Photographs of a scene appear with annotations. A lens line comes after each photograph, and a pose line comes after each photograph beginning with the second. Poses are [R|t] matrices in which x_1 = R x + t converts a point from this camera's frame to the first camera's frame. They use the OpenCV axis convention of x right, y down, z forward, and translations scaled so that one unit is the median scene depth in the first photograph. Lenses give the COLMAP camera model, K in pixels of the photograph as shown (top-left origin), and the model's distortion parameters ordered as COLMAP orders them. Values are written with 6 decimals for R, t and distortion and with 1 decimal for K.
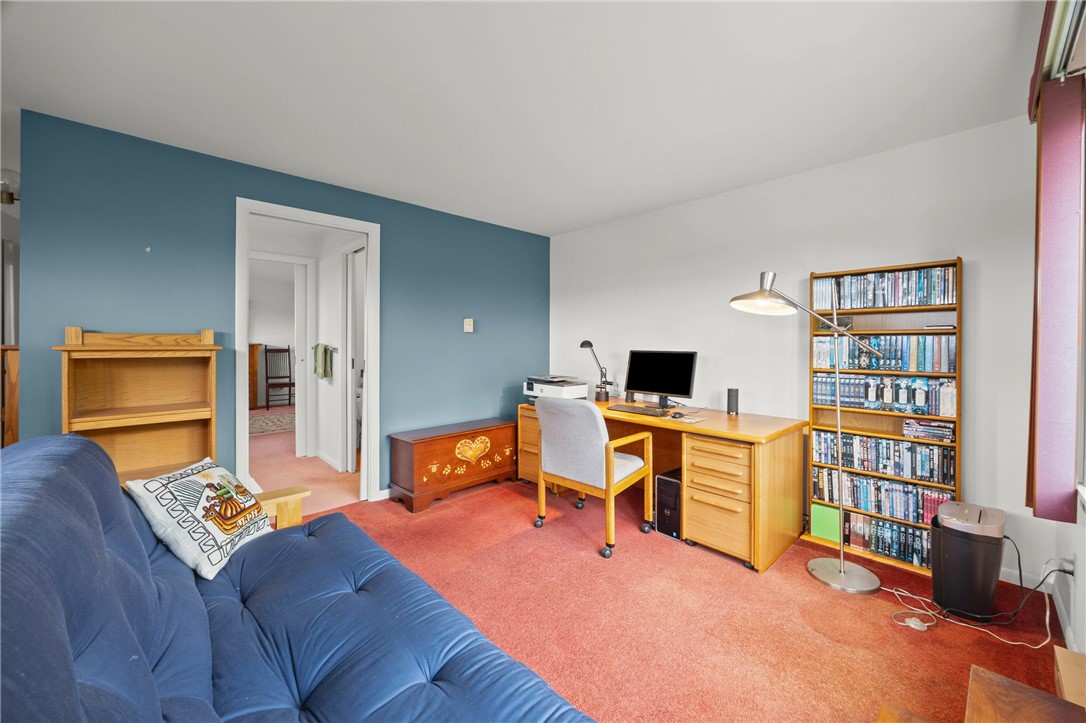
lens RADIAL K [[424.0, 0, 549.4], [0, 424.0, 343.3], [0, 0, 1]] dist [-0.008698, 0.001073]
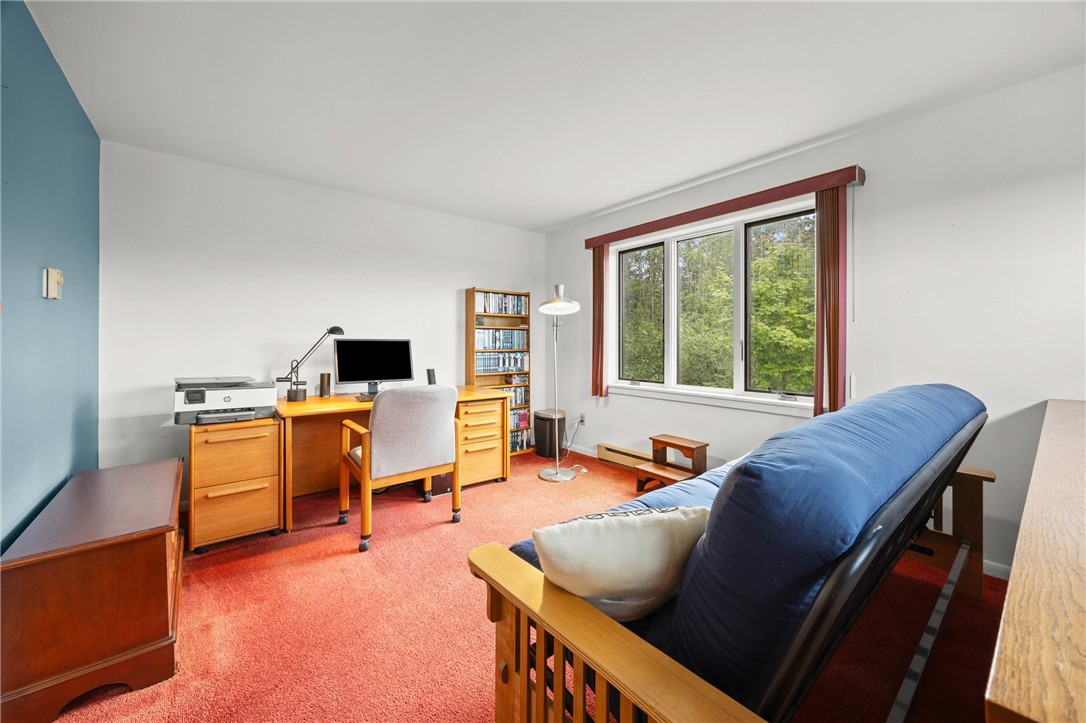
lens RADIAL K [[424.0, 0, 548.5], [0, 424.0, 341.2], [0, 0, 1]] dist [-0.008698, 0.001073]
pose [[0.064229, -0.000312, 0.997935, -0.990381], [-0.004794, 0.999988, 0.000622, 0.028468], [-0.997924, -0.004824, 0.064227, 0.711917]]
